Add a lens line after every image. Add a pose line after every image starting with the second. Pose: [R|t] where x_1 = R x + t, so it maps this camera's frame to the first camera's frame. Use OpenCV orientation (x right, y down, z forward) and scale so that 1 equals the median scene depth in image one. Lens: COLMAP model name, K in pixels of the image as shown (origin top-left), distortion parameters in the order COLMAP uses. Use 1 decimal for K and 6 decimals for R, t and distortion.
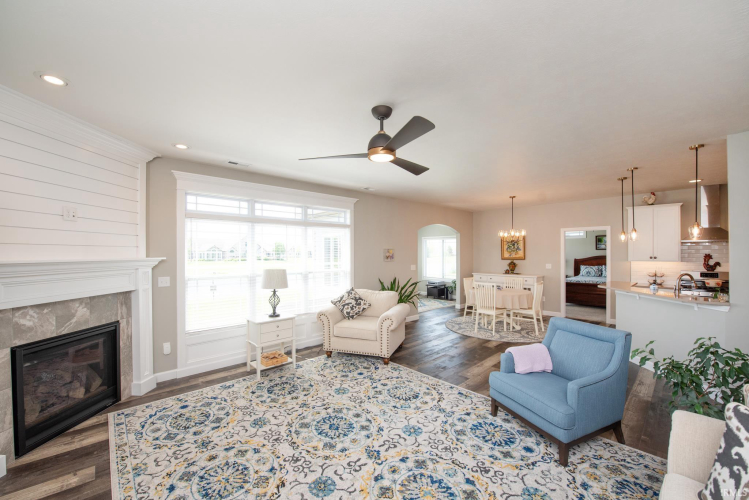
lens RADIAL K [[297.4, 0, 370.8], [0, 297.4, 253.0], [0, 0, 1]] dist [-0.019208, -0.001236]
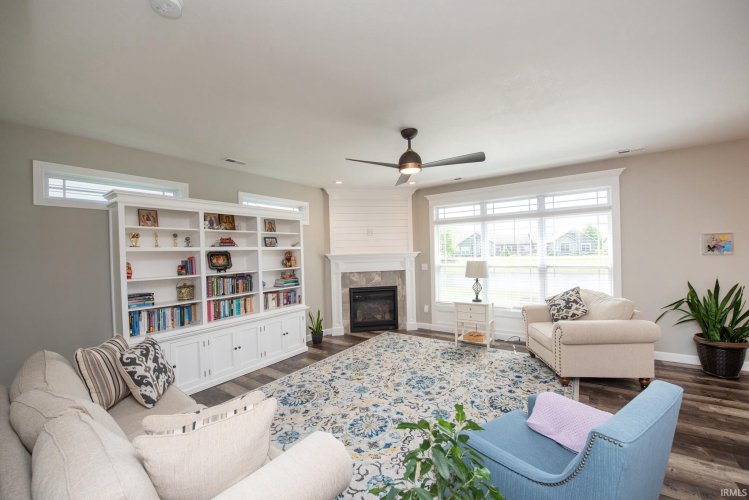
lens RADIAL K [[297.4, 0, 373.4], [0, 297.4, 252.9], [0, 0, 1]] dist [-0.019208, -0.001236]
pose [[0.210163, 0.003498, -0.977660, 0.895699], [0.025980, 0.999620, 0.009162, 0.001081], [0.977321, -0.027325, 0.209993, 0.436525]]
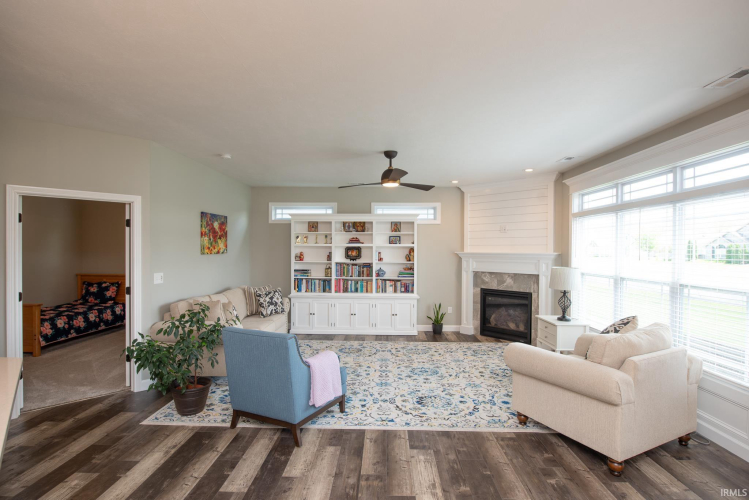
lens RADIAL K [[371.9, 0, 372.7], [0, 371.9, 249.5], [0, 0, 1]] dist [0.002000, -0.001245]
pose [[-0.700764, 0.000527, -0.713393, 1.069021], [-0.002382, 0.999992, 0.003078, -0.001686], [0.713389, 0.003856, -0.700757, 1.676345]]
